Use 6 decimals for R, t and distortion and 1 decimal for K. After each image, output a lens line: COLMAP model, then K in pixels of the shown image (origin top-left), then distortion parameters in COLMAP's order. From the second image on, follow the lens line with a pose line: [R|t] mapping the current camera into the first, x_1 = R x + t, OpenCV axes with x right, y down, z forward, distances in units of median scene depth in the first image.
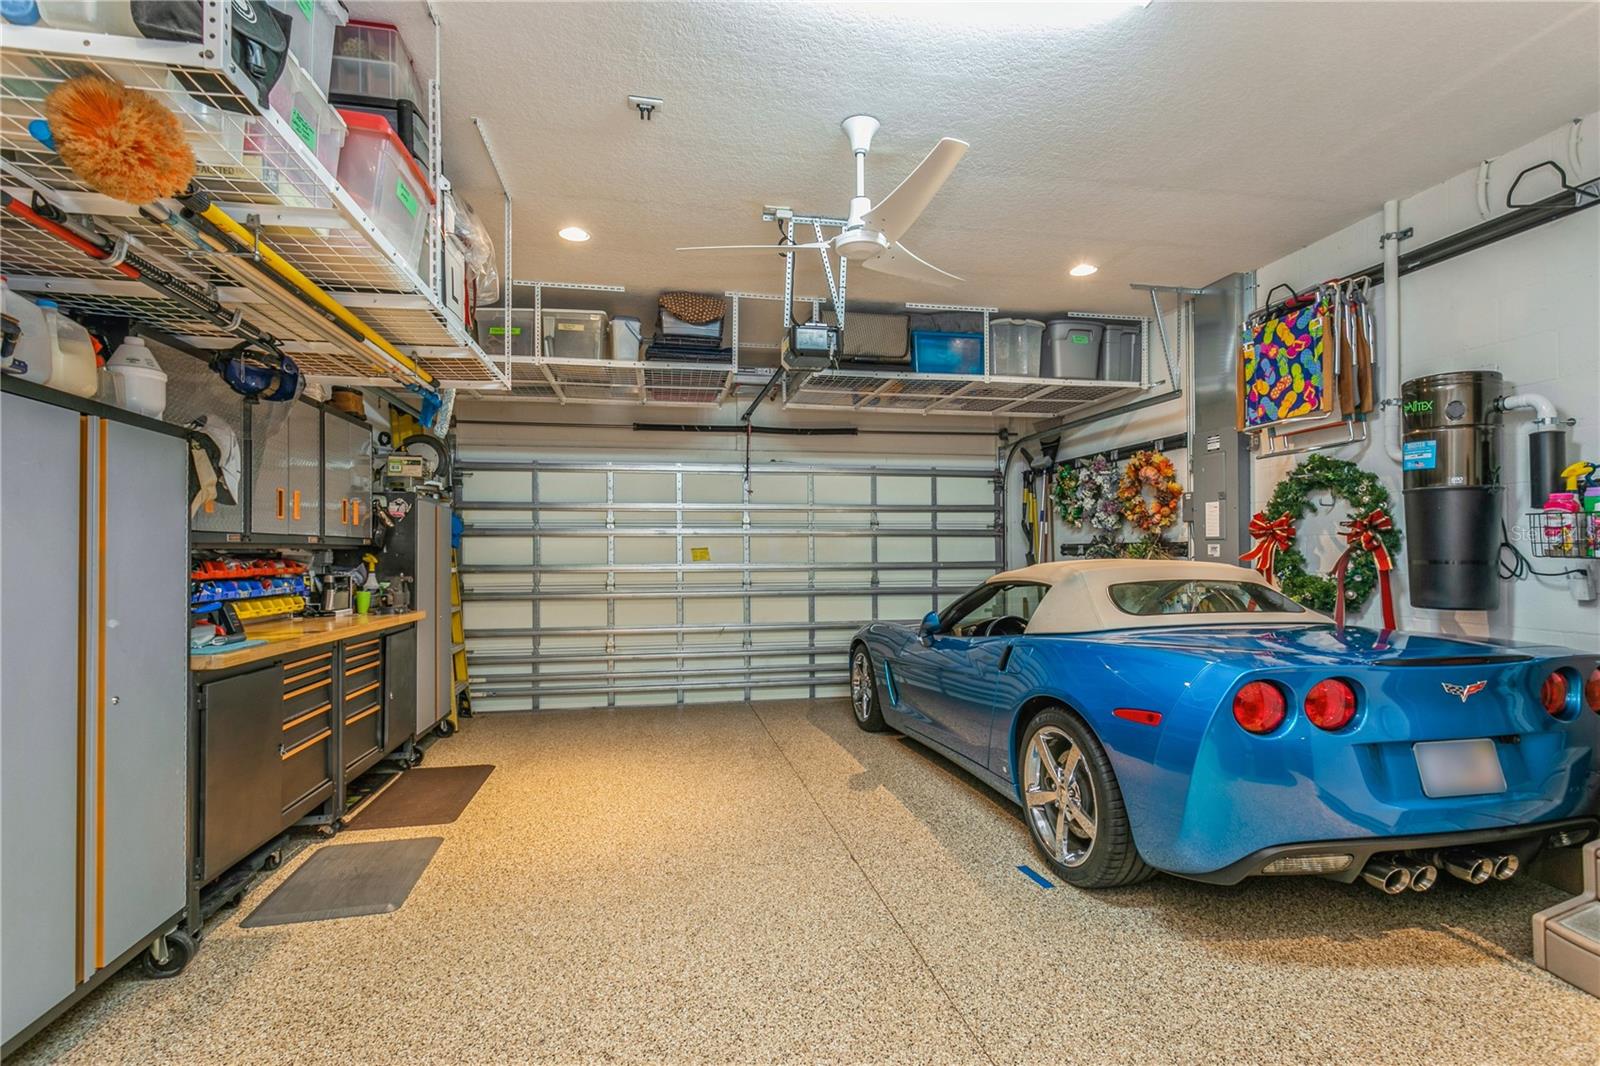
lens RADIAL K [[766.9, 0, 802.6], [0, 766.9, 535.5], [0, 0, 1]] dist [0.003021, -0.000232]
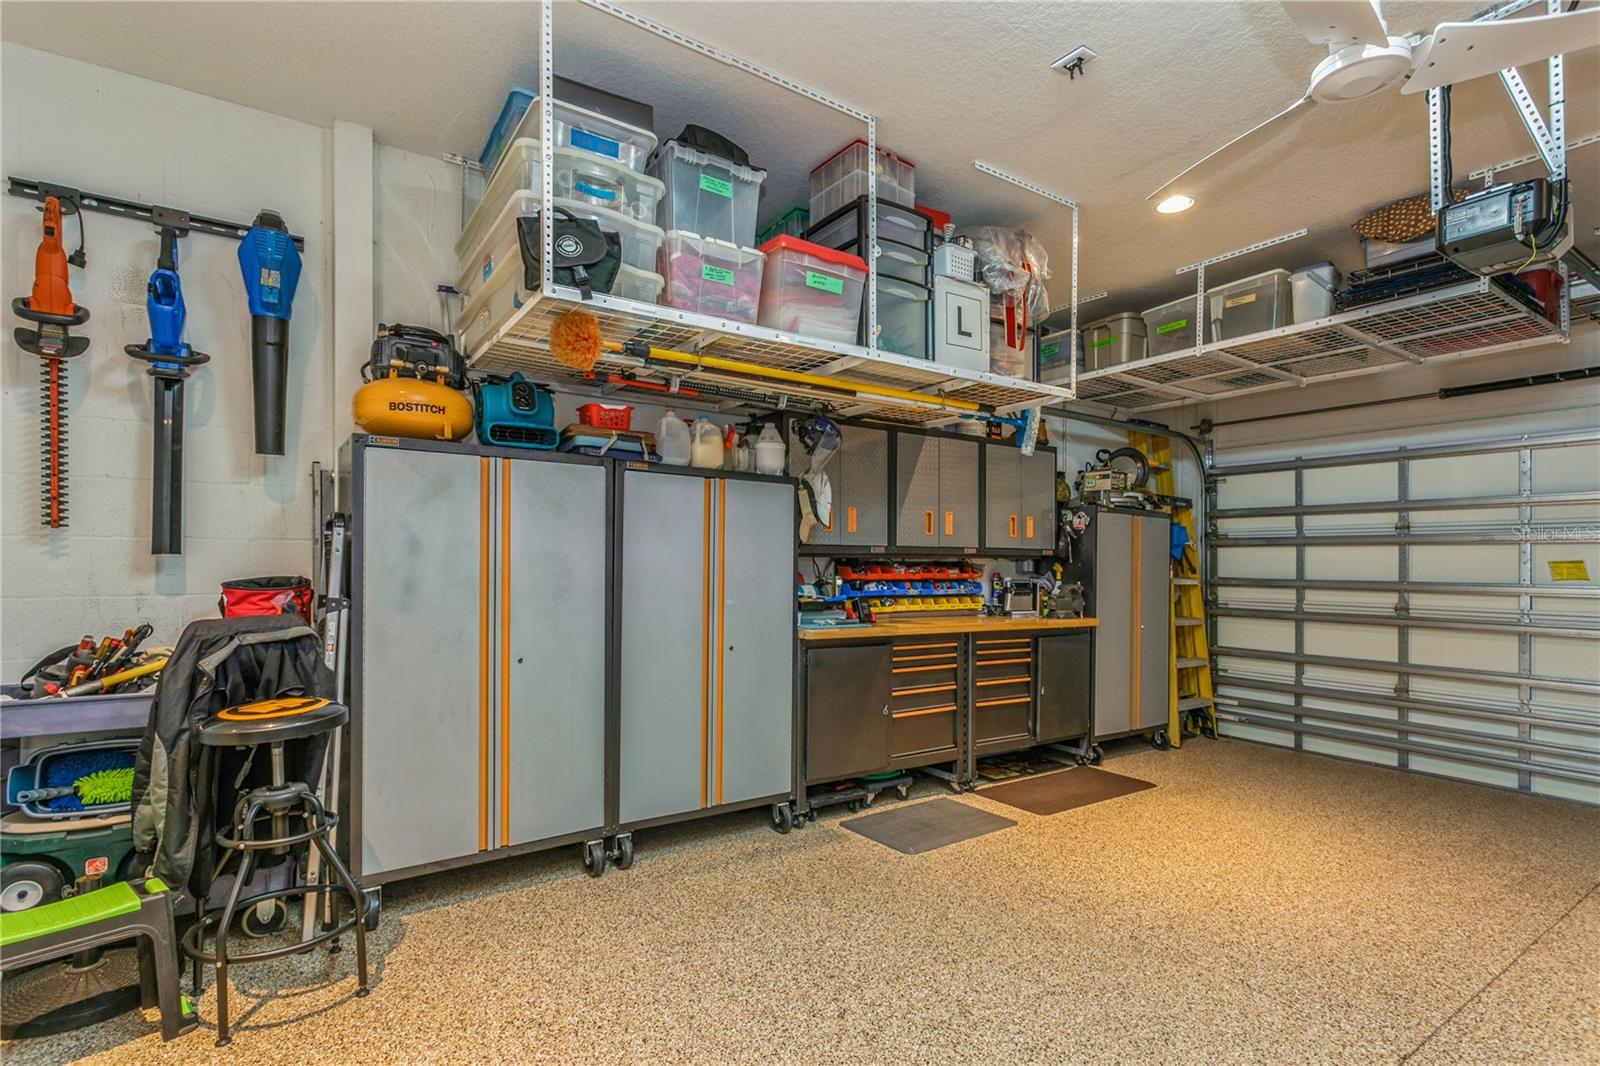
lens RADIAL K [[766.9, 0, 792.4], [0, 766.9, 561.7], [0, 0, 1]] dist [0.003021, -0.000232]
pose [[0.397733, 0.006978, -0.917474, 0.309466], [0.009680, 0.999884, 0.011801, 0.004630], [0.917450, -0.013575, 0.397620, 0.213431]]
